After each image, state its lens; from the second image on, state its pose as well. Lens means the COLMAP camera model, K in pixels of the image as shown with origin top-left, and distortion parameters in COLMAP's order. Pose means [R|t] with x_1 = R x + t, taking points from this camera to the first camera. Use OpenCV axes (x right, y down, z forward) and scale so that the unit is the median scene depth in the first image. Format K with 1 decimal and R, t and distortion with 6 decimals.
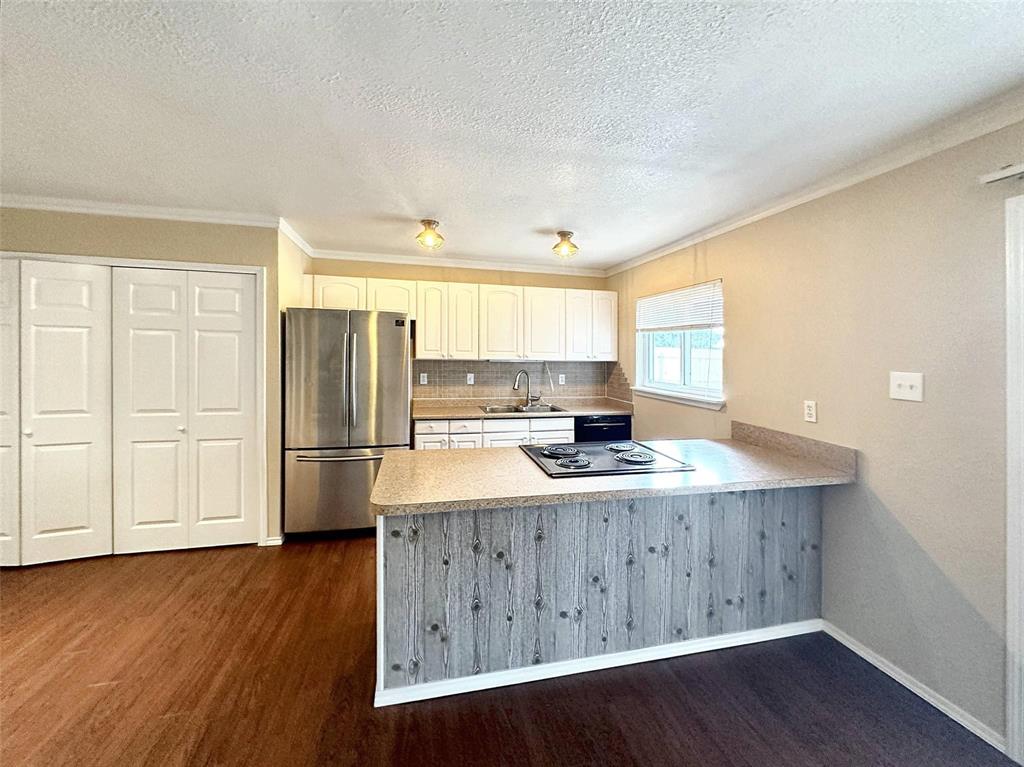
lens RADIAL K [[415.4, 0, 517.7], [0, 415.4, 356.9], [0, 0, 1]] dist [-0.002439, 0.000055]
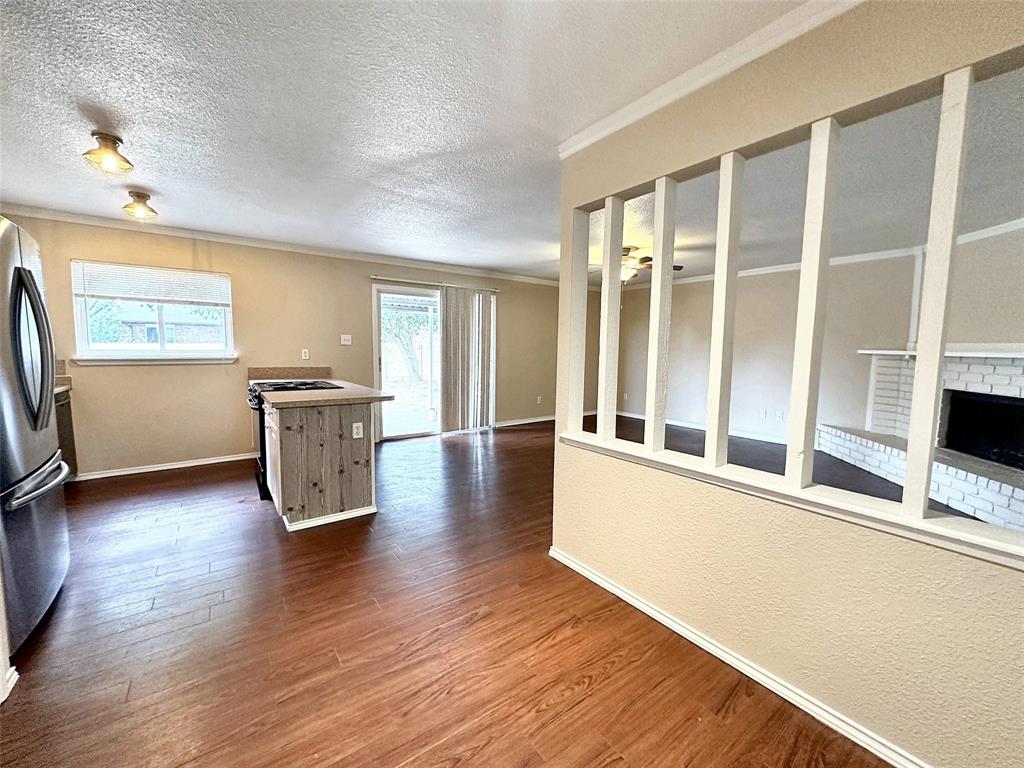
lens RADIAL K [[415.4, 0, 509.2], [0, 415.4, 384.9], [0, 0, 1]] dist [-0.002439, 0.000055]
pose [[-0.371871, -0.100663, 0.922811, -0.942922], [-0.004068, 0.994270, 0.106818, 0.032067], [-0.928276, 0.035968, -0.370149, 0.474819]]
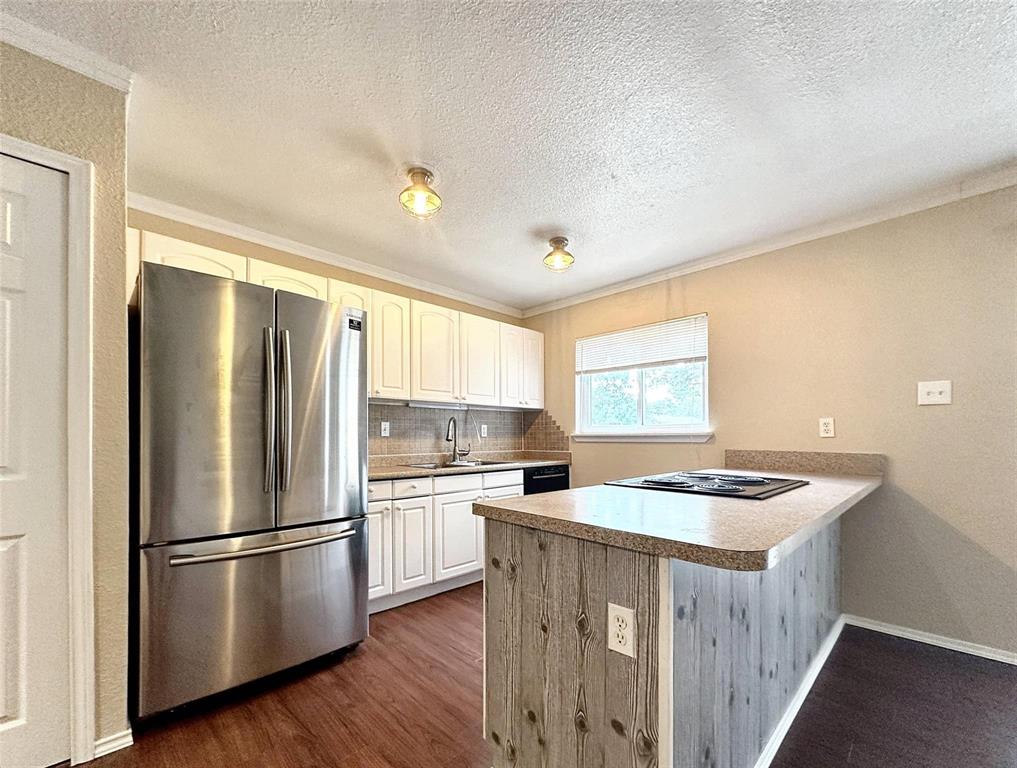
lens RADIAL K [[419.9, 0, 501.4], [0, 419.9, 433.5], [0, 0, 1]] dist [-0.003795, -0.000219]
pose [[0.860709, -0.013866, 0.508908, -0.349155], [0.021454, 0.999729, -0.009044, 0.079441], [-0.508645, 0.018702, 0.860773, 0.276804]]
